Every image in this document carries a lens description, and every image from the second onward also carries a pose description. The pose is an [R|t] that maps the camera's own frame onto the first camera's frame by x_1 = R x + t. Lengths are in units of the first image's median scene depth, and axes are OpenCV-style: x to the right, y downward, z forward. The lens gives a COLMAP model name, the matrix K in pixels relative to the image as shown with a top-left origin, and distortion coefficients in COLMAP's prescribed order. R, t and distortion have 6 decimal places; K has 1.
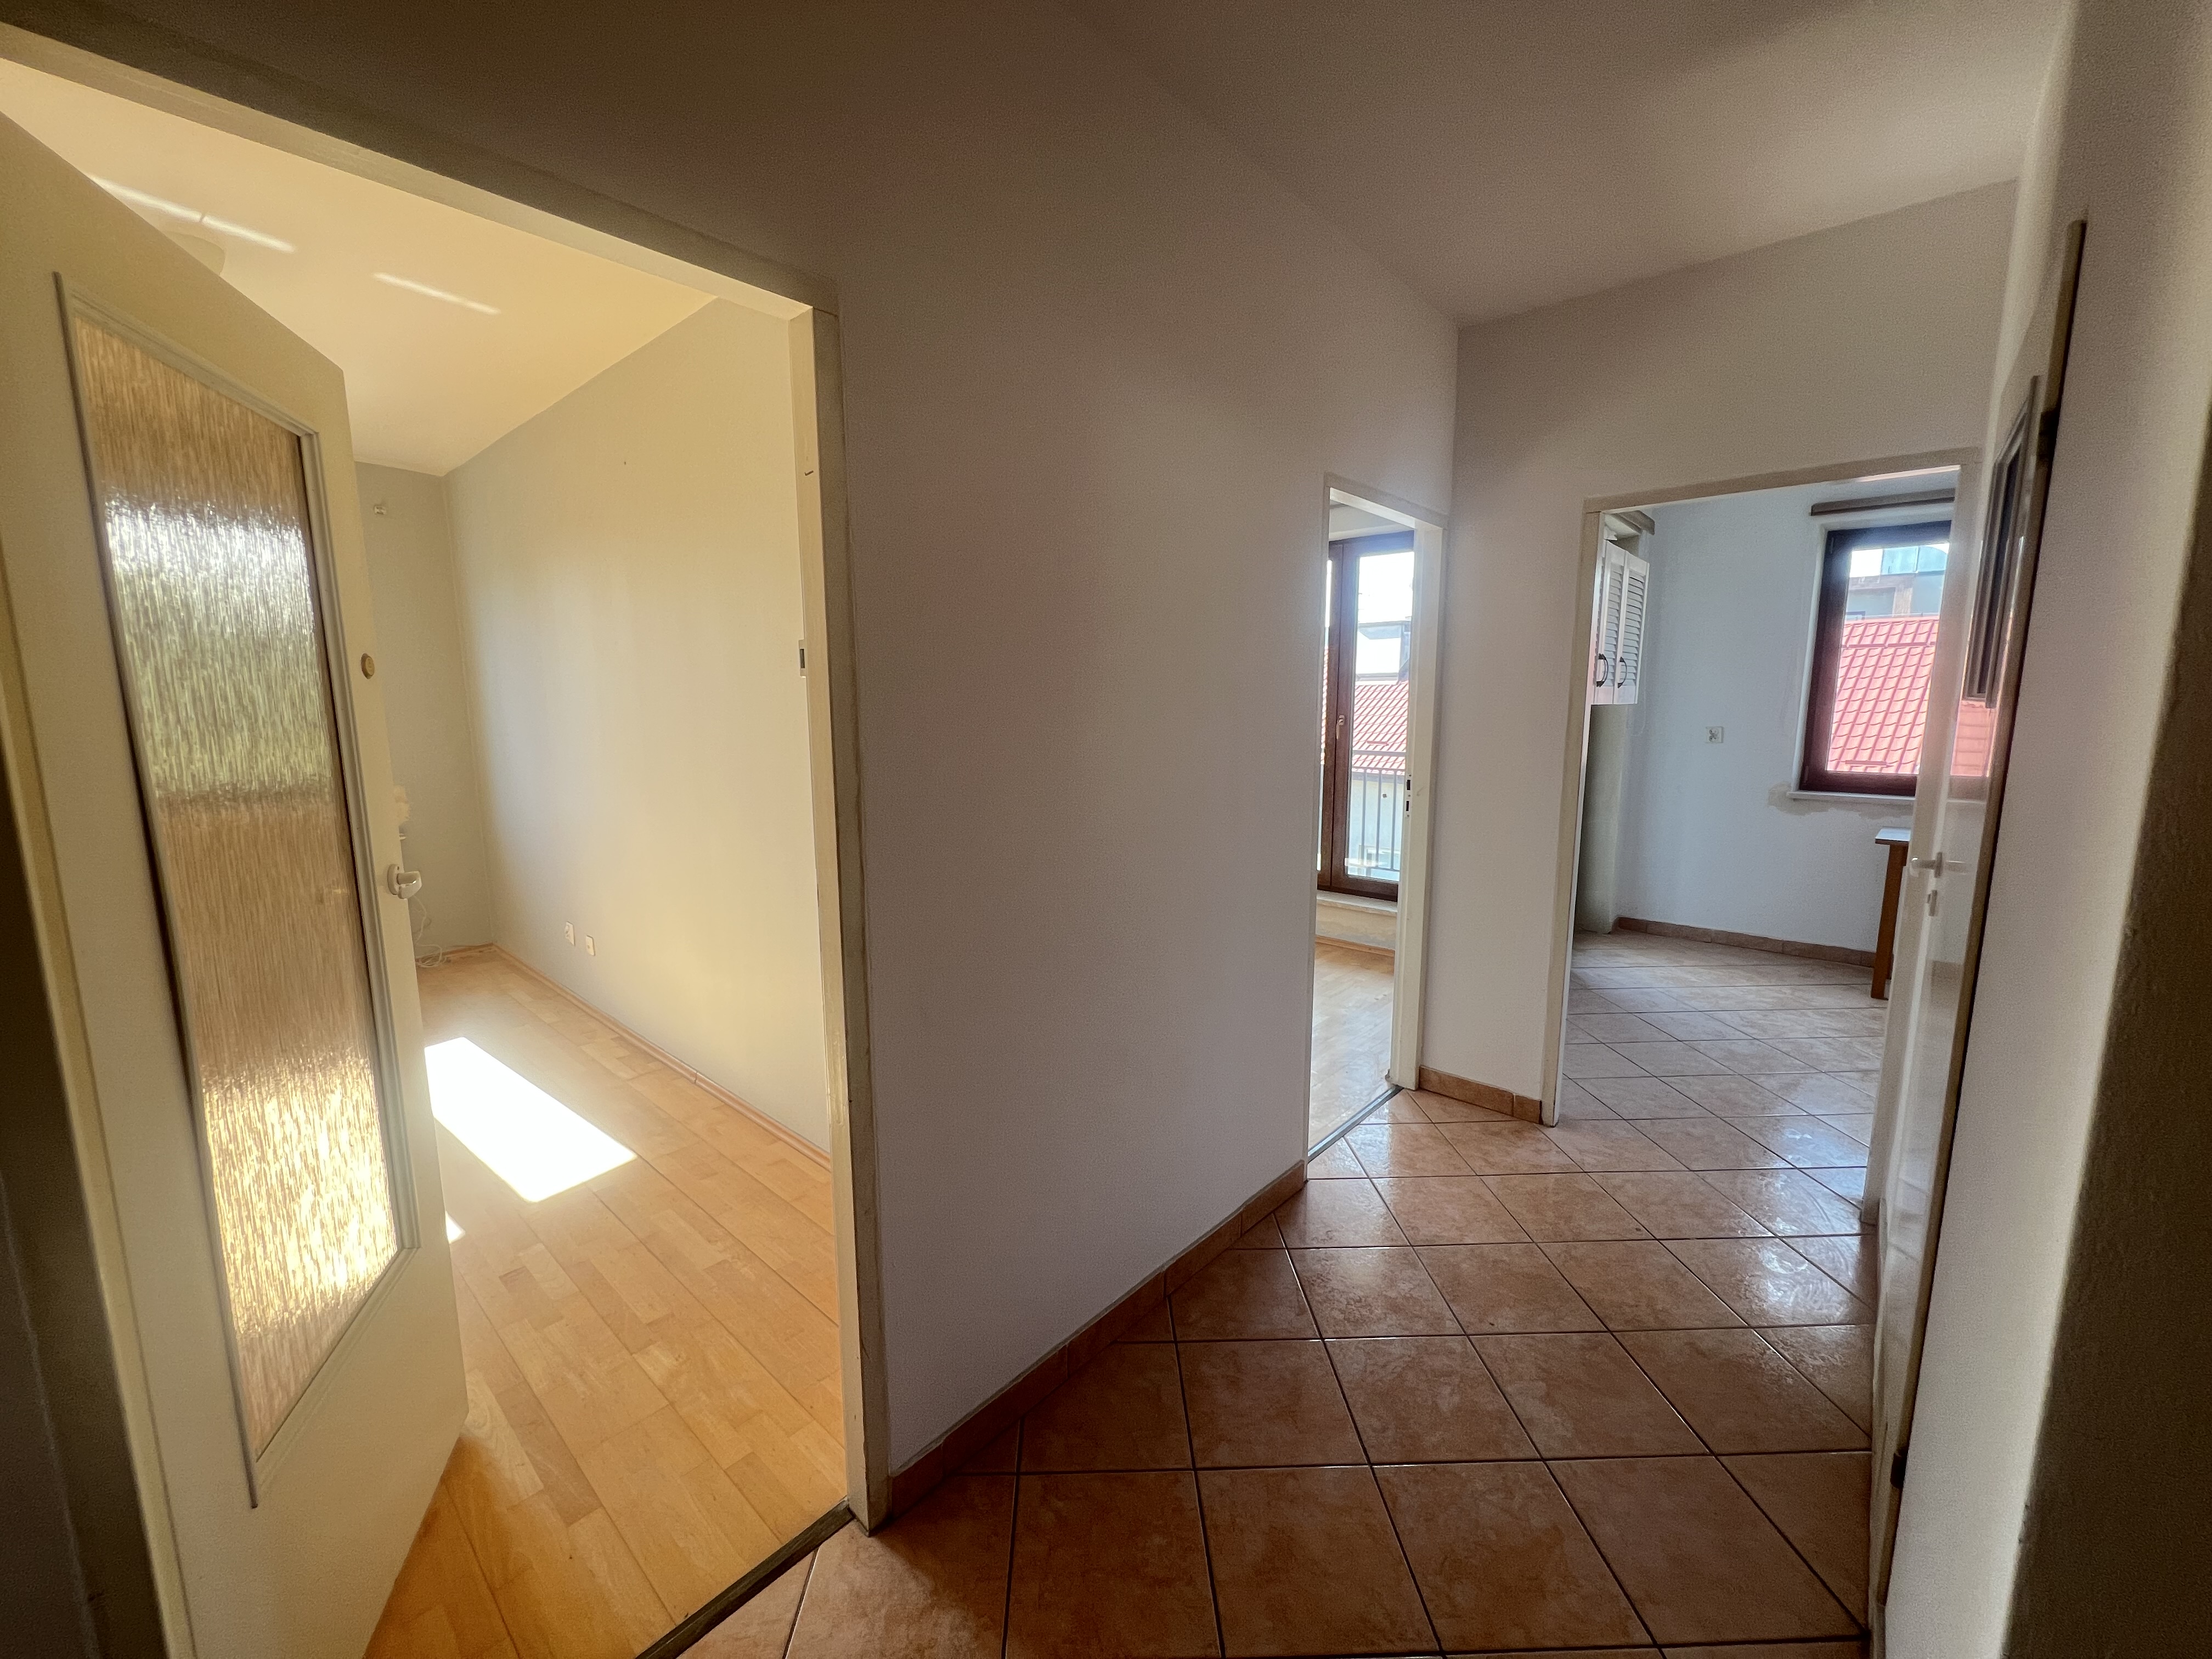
lens RADIAL K [[887.6, 0, 1106.0], [0, 887.6, 829.5], [0, 0, 1]] dist [-0.000925, -0.000134]
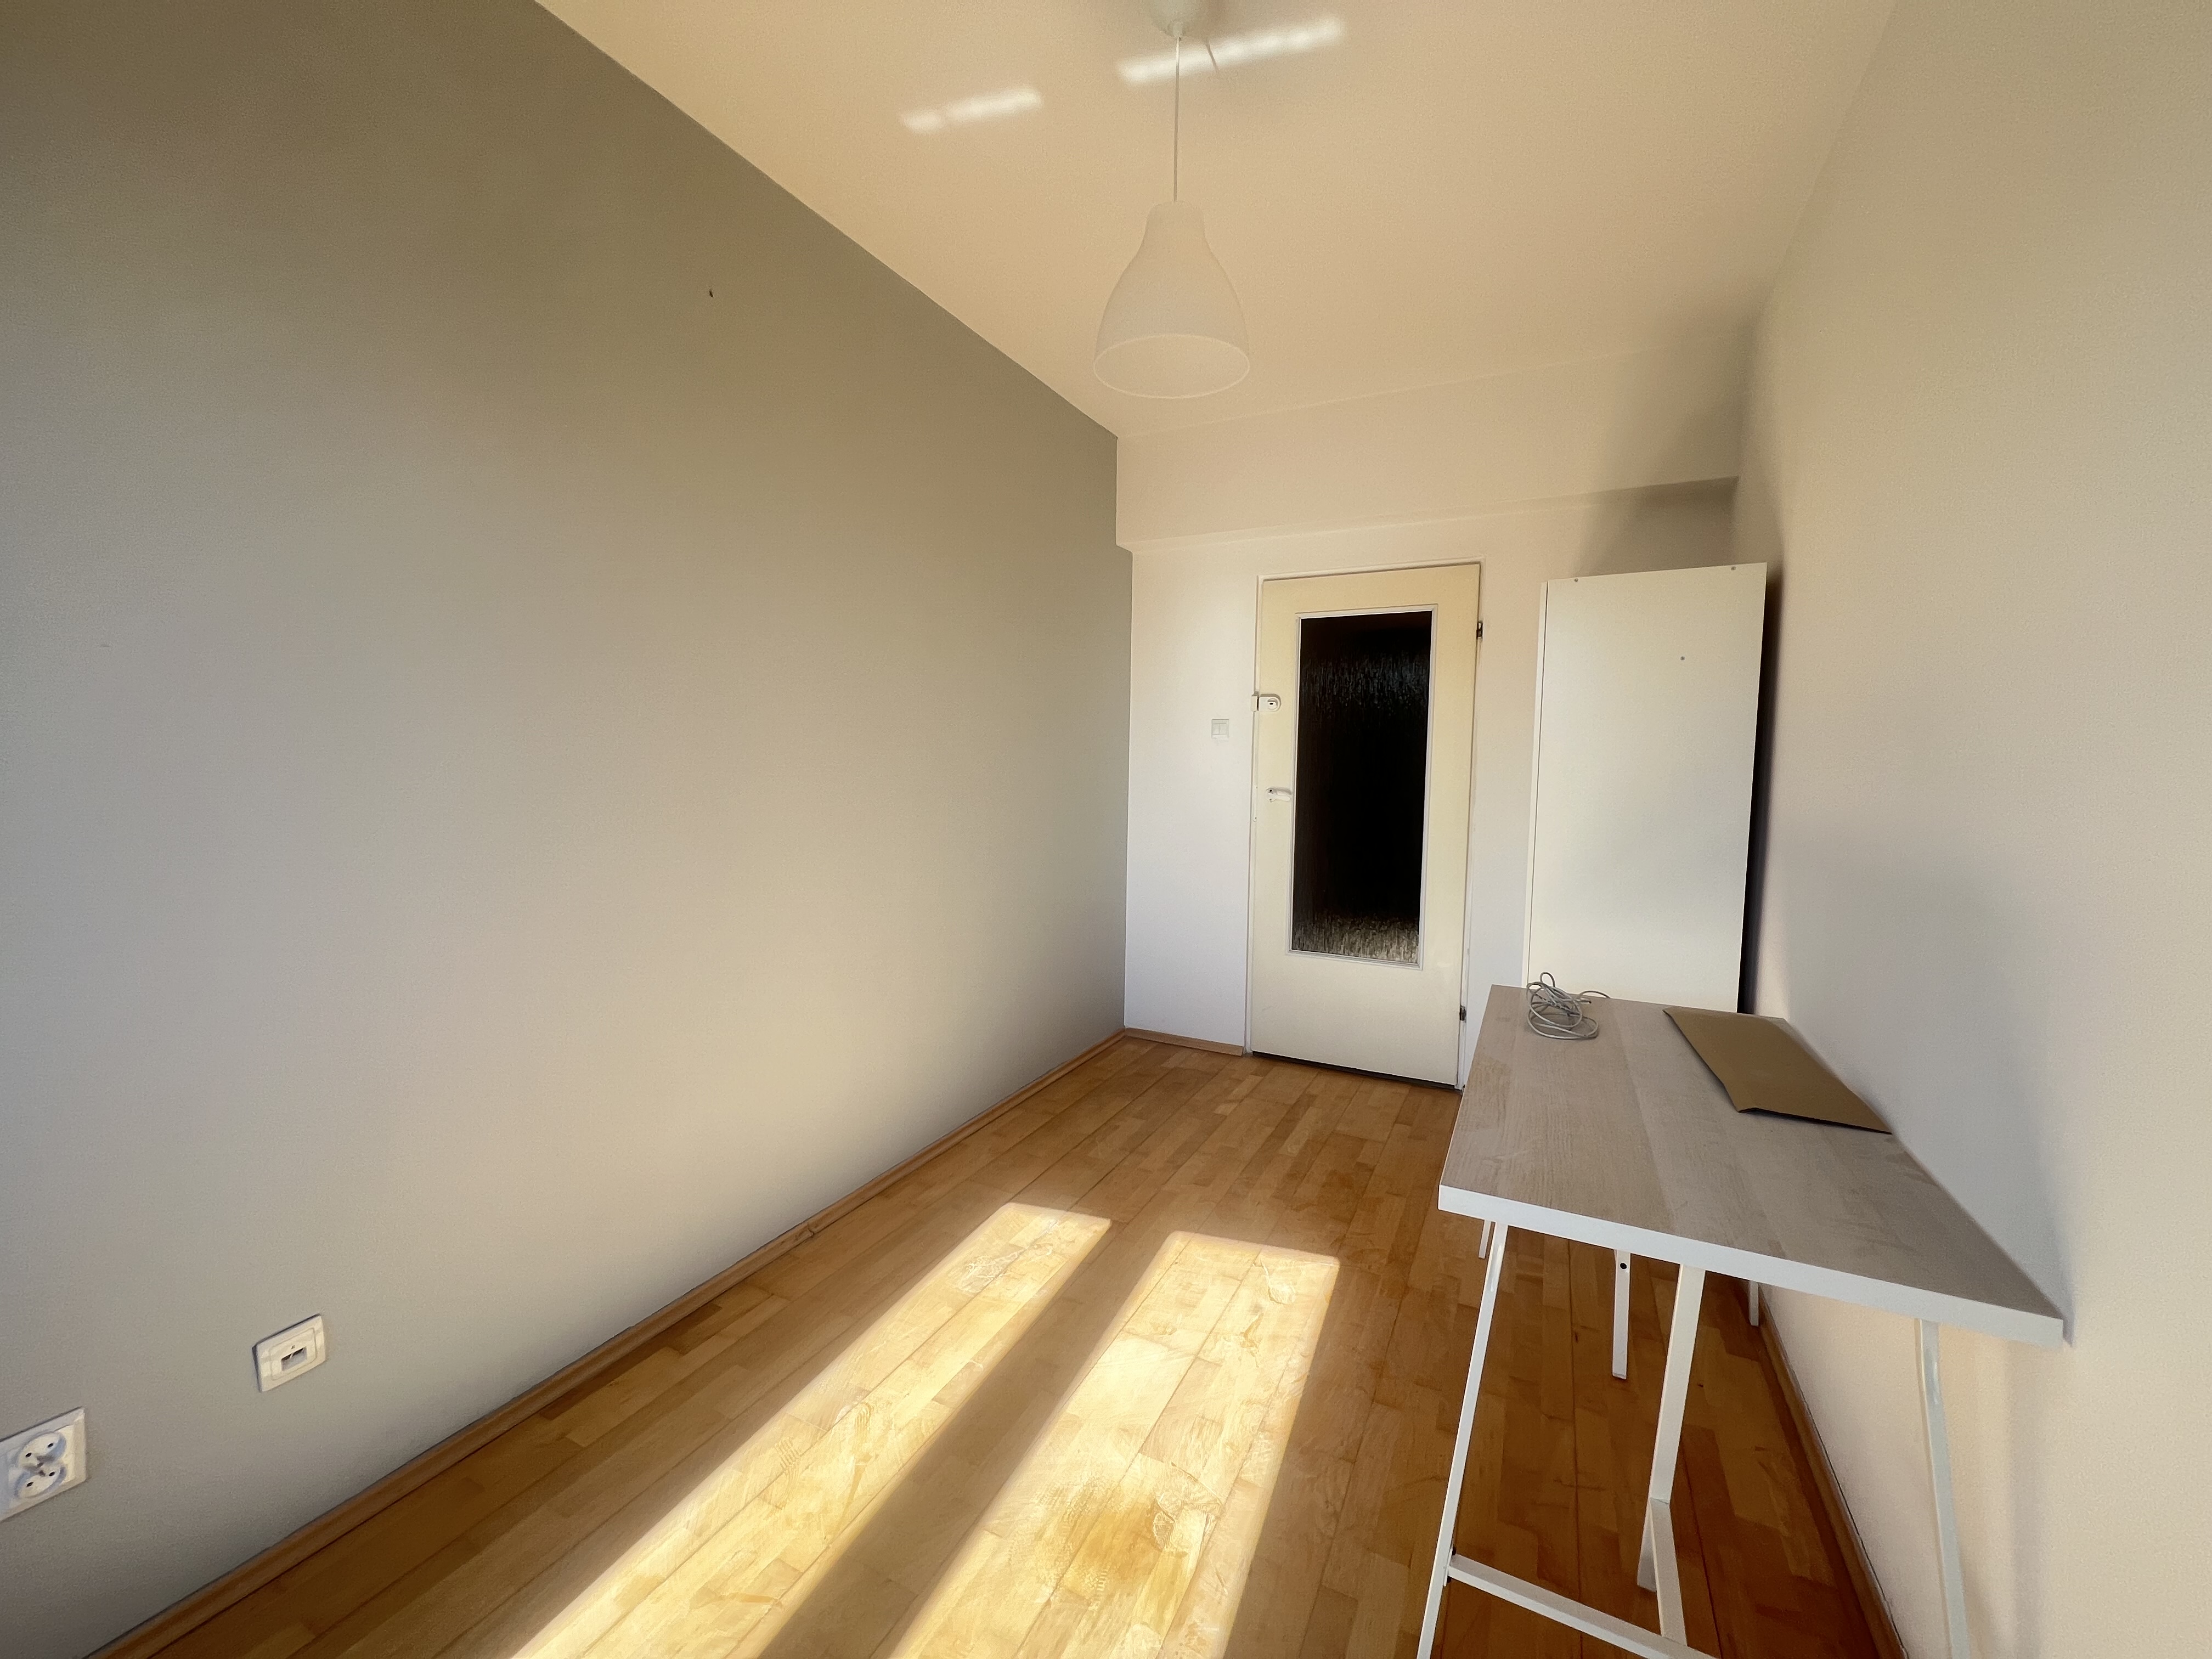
lens RADIAL K [[887.6, 0, 1106.0], [0, 887.6, 829.5], [0, 0, 1]] dist [-0.000925, -0.000134]
pose [[-0.263951, -0.075638, 0.961566, -1.032164], [0.130119, 0.985015, 0.113200, -0.068048], [-0.955719, 0.154997, -0.250154, 0.797817]]
